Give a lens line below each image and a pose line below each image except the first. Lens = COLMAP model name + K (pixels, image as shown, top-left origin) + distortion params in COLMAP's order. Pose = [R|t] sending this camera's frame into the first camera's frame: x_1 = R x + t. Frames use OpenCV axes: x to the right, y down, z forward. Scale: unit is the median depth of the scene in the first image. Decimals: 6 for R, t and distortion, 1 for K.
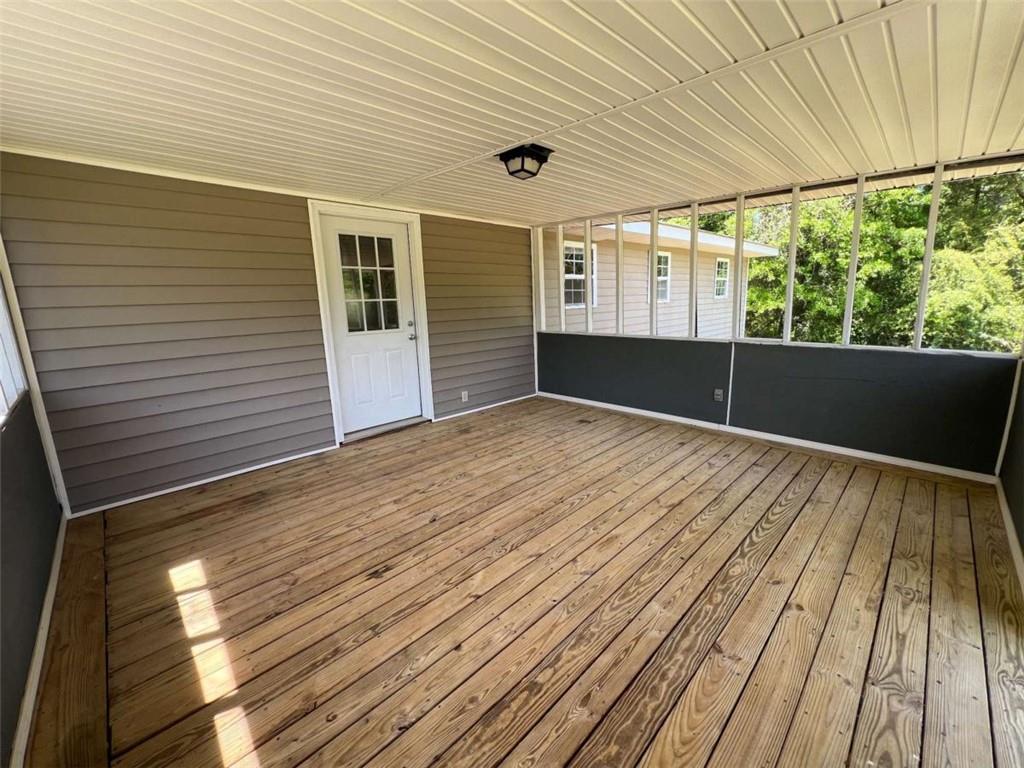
lens RADIAL K [[414.1, 0, 511.0], [0, 414.1, 382.0], [0, 0, 1]] dist [-0.000595, -0.000002]
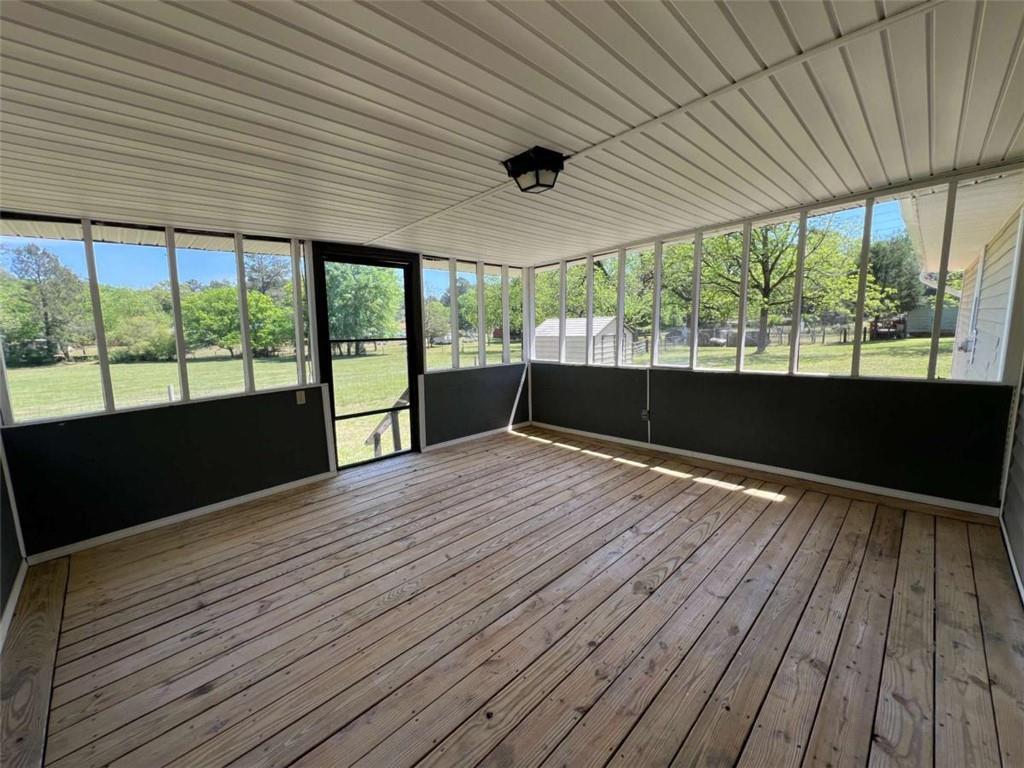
lens RADIAL K [[414.1, 0, 511.0], [0, 414.1, 382.0], [0, 0, 1]] dist [-0.000595, -0.000002]
pose [[-0.998145, 0.060856, -0.002014, 0.111964], [0.056671, 0.940591, 0.334778, -0.419156], [0.022268, 0.334043, -0.942295, 1.965612]]
